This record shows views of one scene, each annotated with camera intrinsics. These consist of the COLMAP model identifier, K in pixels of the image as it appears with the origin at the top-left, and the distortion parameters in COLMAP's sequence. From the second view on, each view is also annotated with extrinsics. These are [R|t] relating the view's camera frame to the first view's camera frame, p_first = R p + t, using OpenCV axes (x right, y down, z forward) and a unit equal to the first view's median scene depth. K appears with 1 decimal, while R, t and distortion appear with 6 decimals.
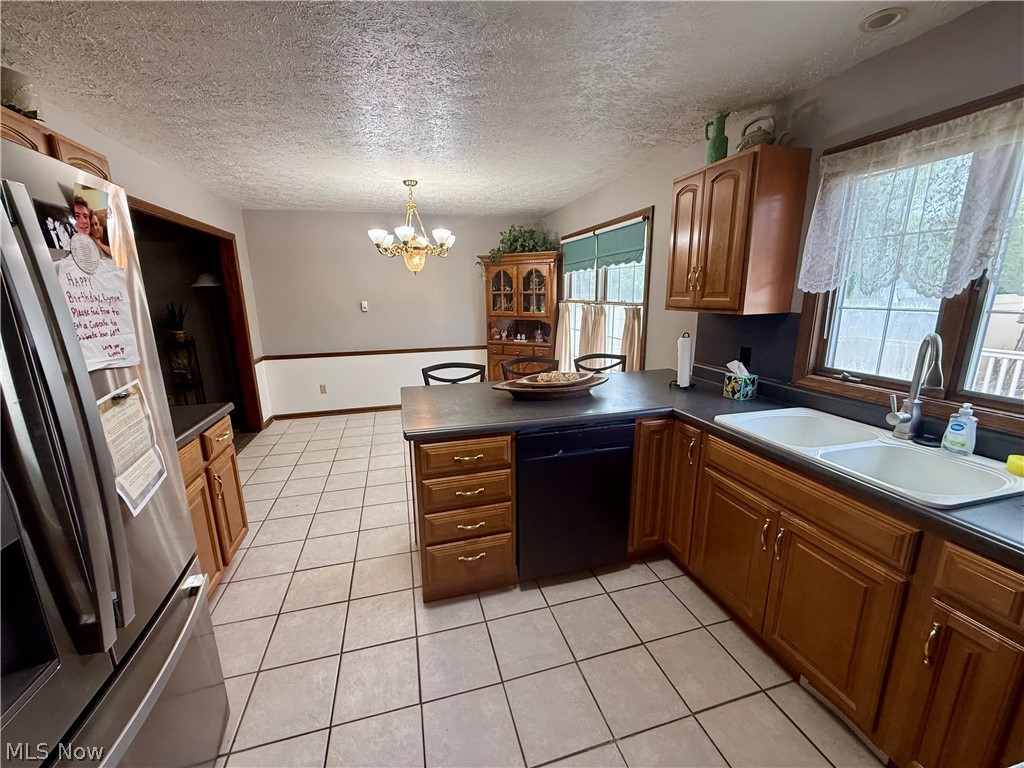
lens RADIAL K [[404.3, 0, 508.7], [0, 404.3, 384.1], [0, 0, 1]] dist [-0.001397, -0.000335]
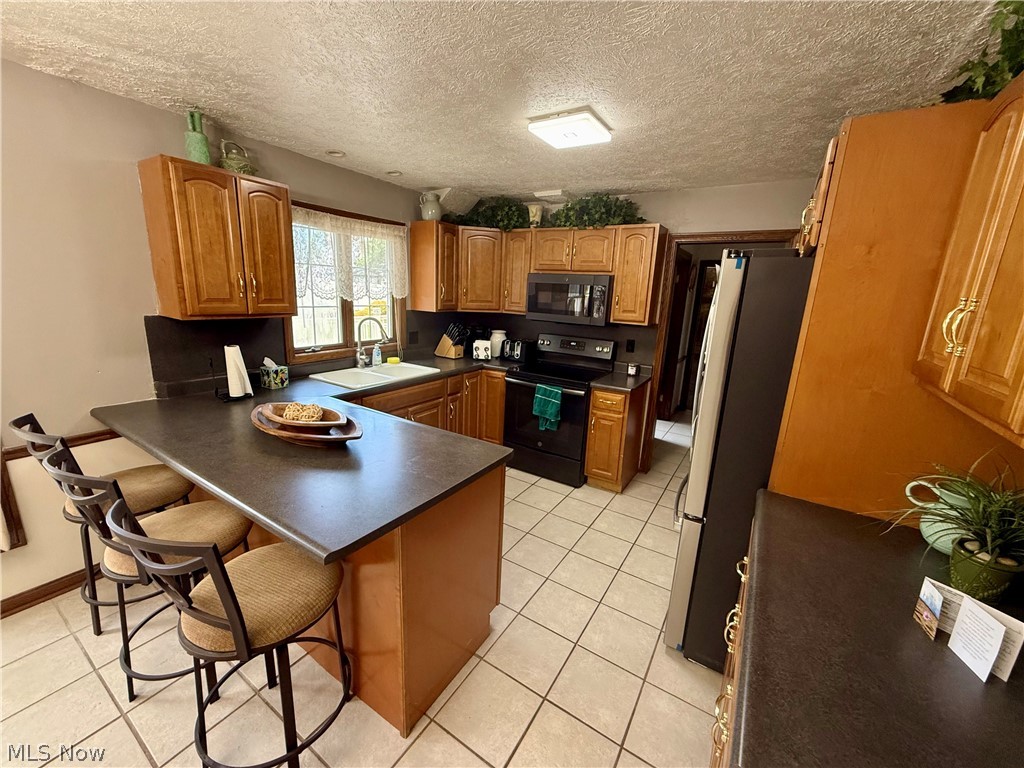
lens RADIAL K [[404.3, 0, 508.7], [0, 404.3, 384.1], [0, 0, 1]] dist [-0.001397, -0.000335]
pose [[-0.669015, -0.188488, 0.718952, -0.737302], [0.128736, 0.923302, 0.361857, -0.315415], [-0.732015, 0.334642, -0.593437, 1.206737]]
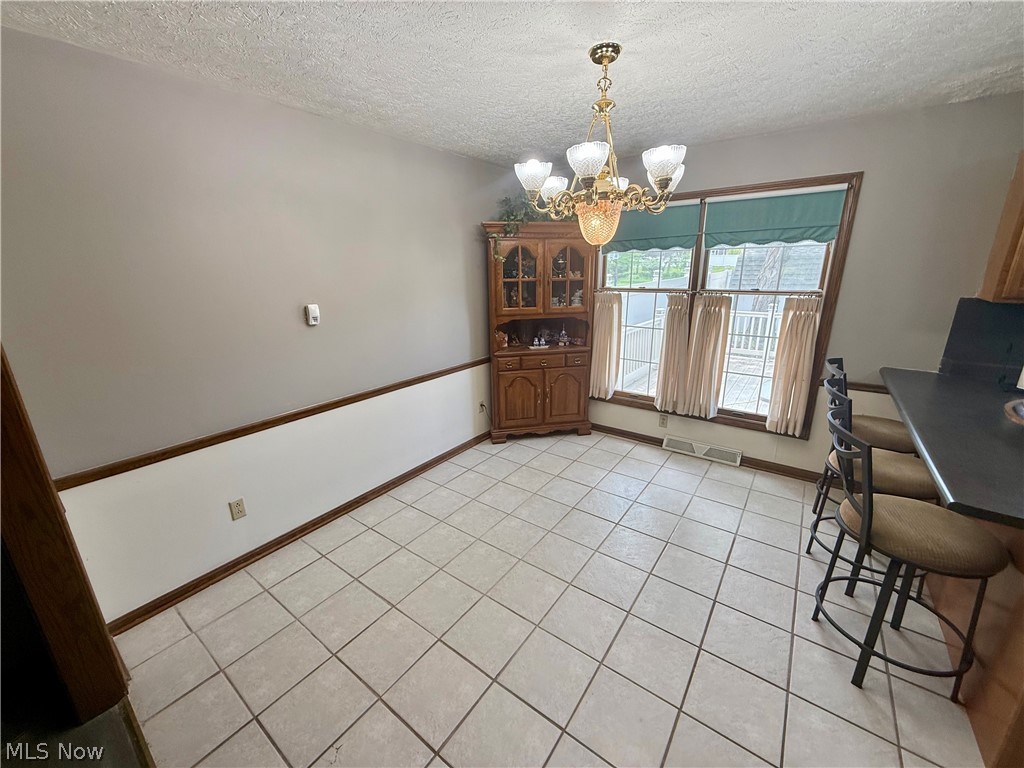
lens RADIAL K [[404.3, 0, 508.7], [0, 404.3, 384.1], [0, 0, 1]] dist [-0.001397, -0.000335]
pose [[0.793567, -0.169687, 0.584343, -1.040698], [0.143203, 0.985437, 0.091683, -0.272652], [-0.591391, 0.010923, 0.806311, 1.066192]]
